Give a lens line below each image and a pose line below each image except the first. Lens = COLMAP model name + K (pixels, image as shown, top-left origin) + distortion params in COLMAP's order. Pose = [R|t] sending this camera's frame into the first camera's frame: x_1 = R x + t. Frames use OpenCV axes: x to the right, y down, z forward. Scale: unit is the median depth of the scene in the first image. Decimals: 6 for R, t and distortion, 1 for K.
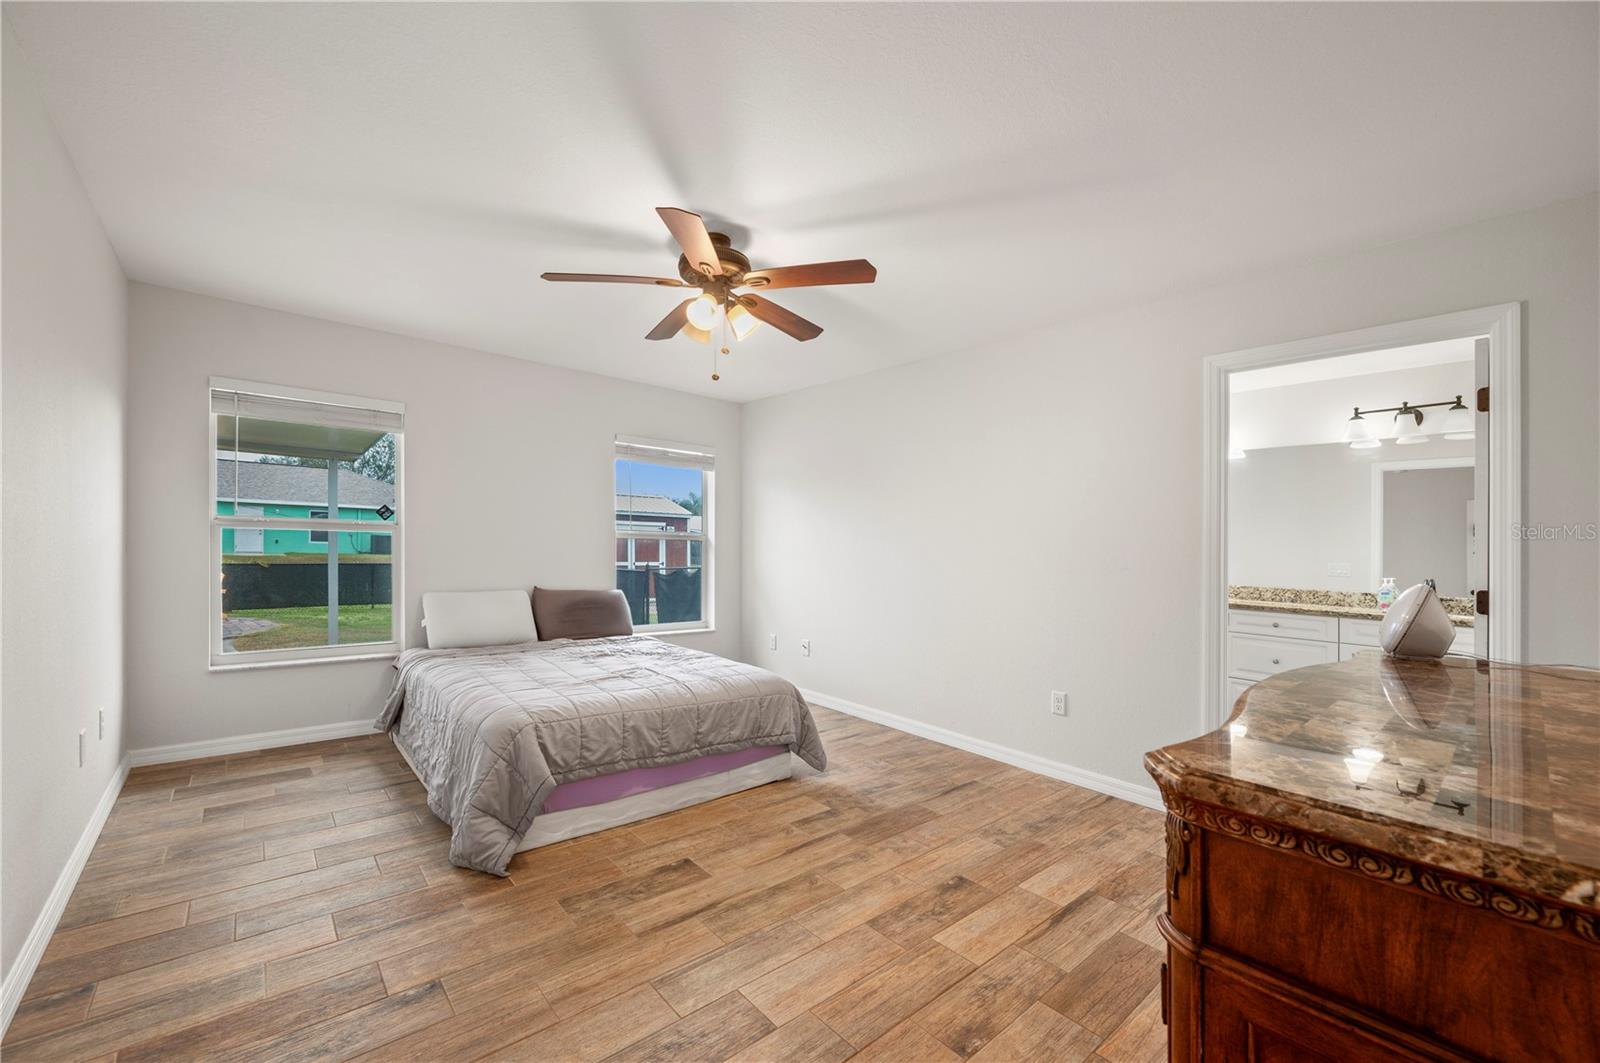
lens RADIAL K [[644.4, 0, 797.8], [0, 644.4, 536.1], [0, 0, 1]] dist [-0.000855, 0.000188]
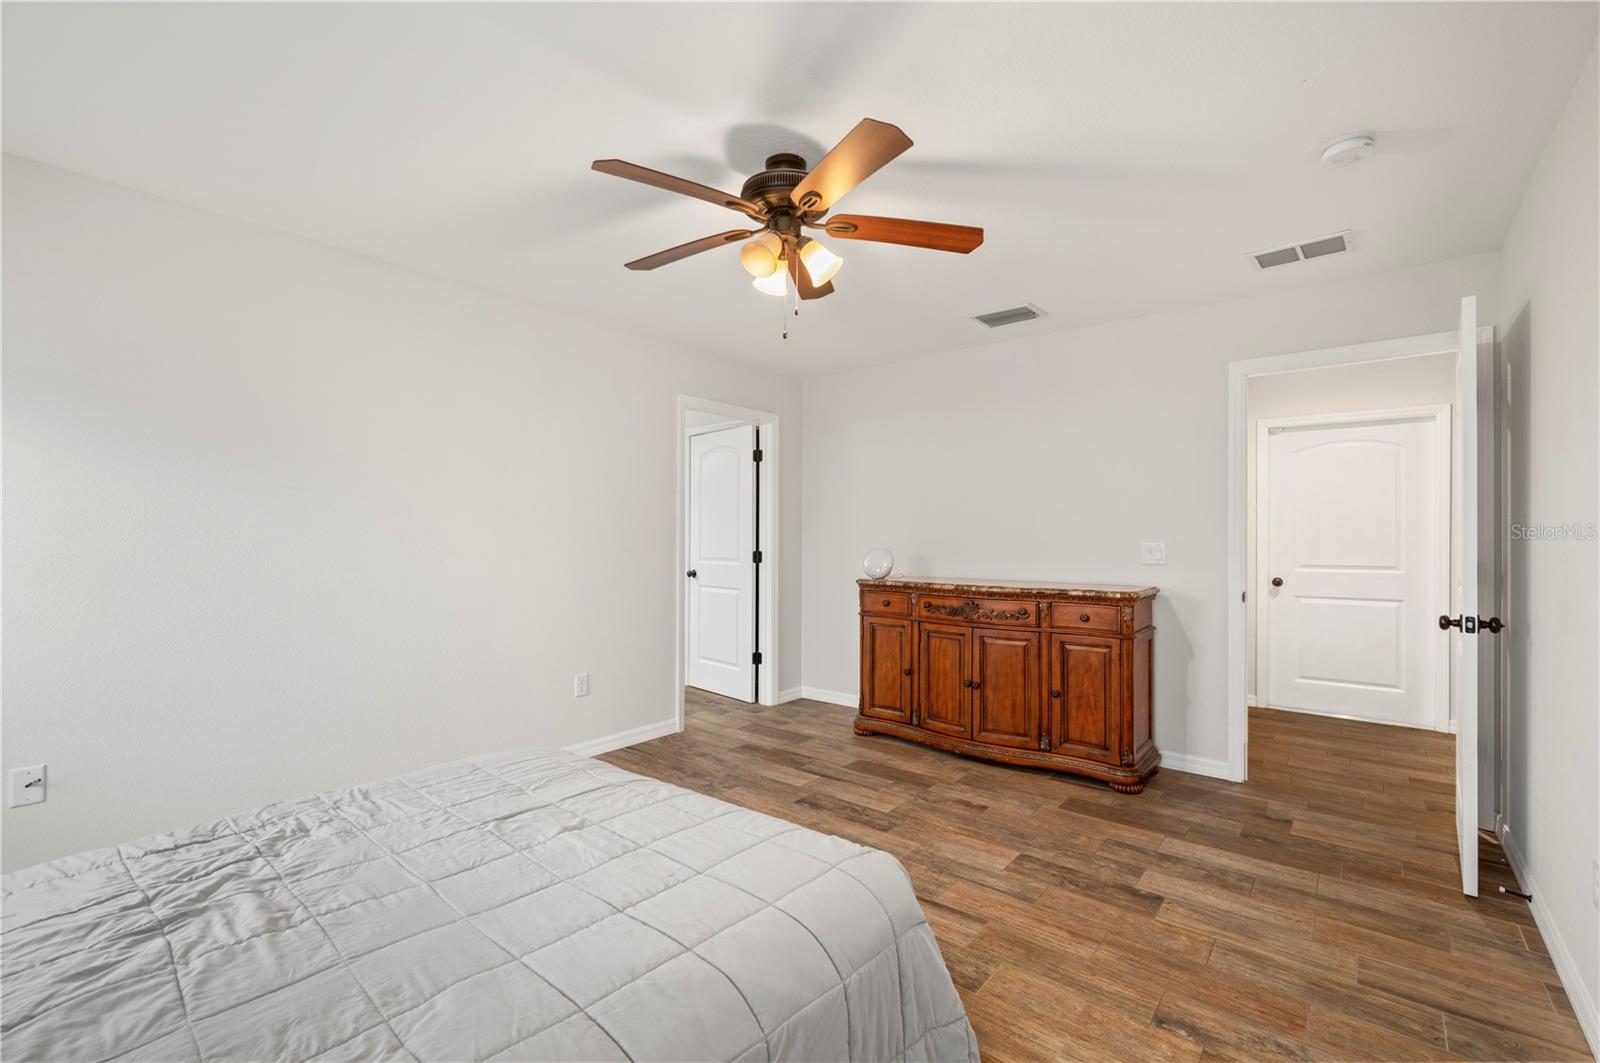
lens RADIAL K [[671.9, 0, 801.1], [0, 671.9, 530.1], [0, 0, 1]] dist [-0.012776, -0.000119]
pose [[-0.155499, -0.016896, 0.987691, -0.922103], [-0.017638, 0.999742, 0.014325, -0.014359], [-0.987679, -0.015193, -0.155757, 1.083283]]
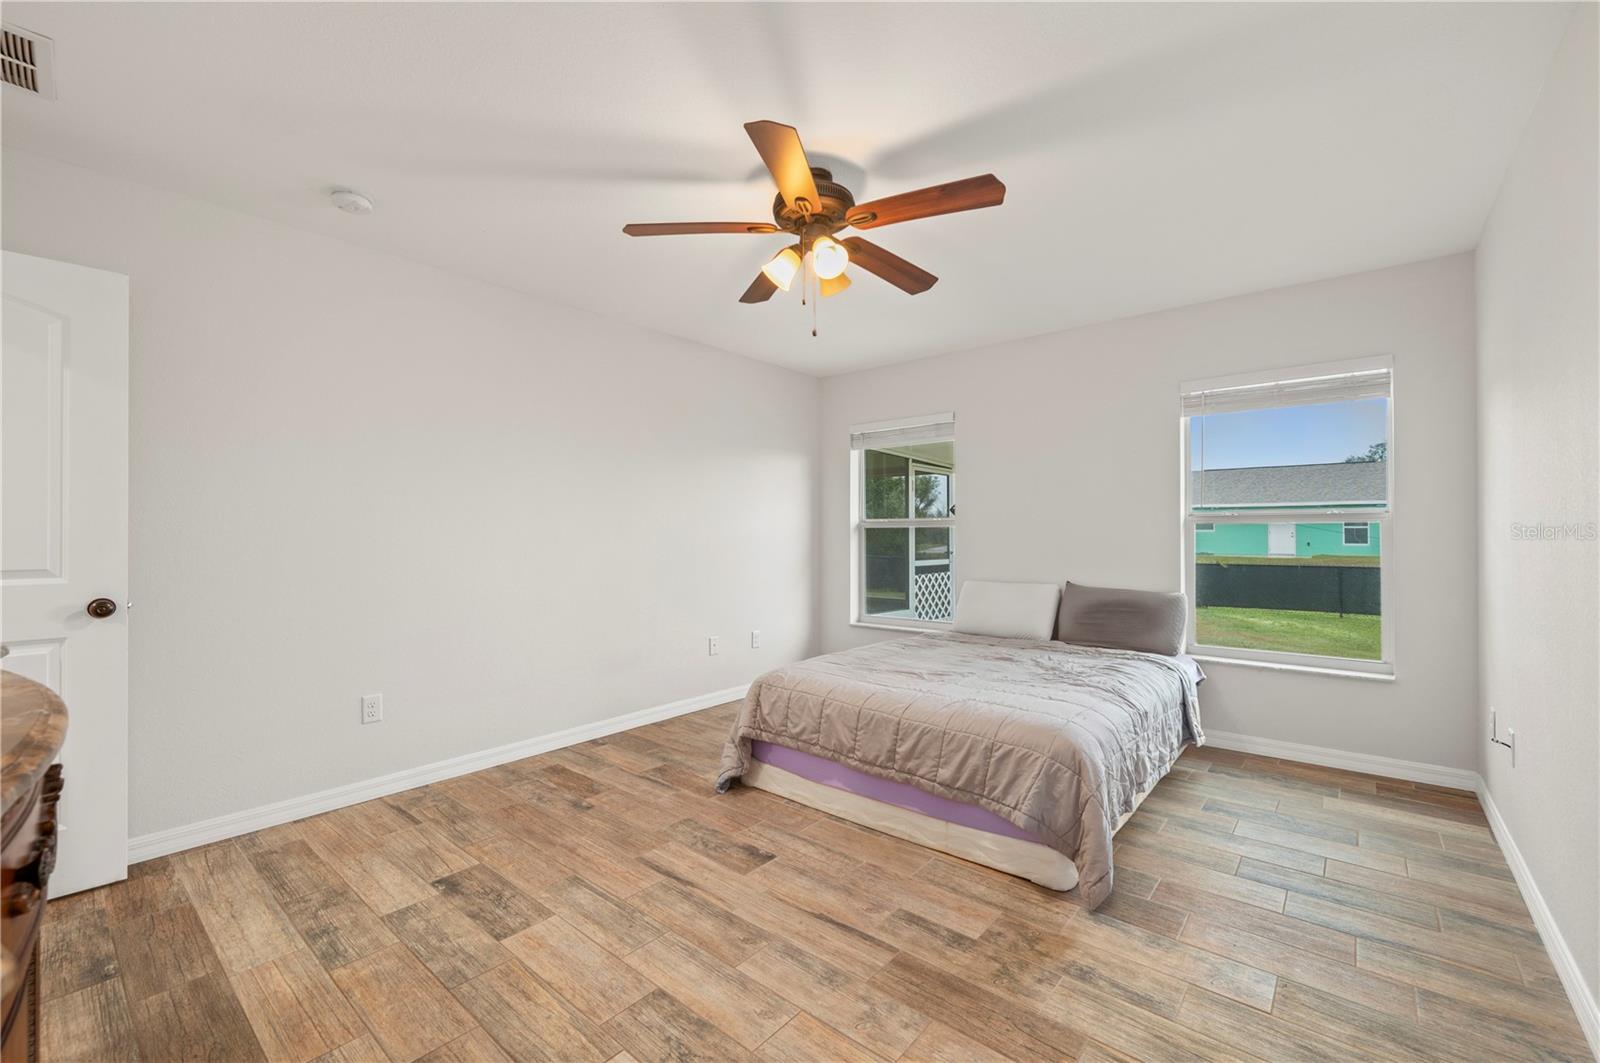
lens RADIAL K [[677.5, 0, 809.4], [0, 677.5, 539.8], [0, 0, 1]] dist [-0.001165, -0.000604]
pose [[0.152778, -0.019828, -0.988062, 0.760004], [0.018358, 0.999683, -0.017223, 0.050724], [0.988090, -0.015508, 0.153094, 0.833049]]
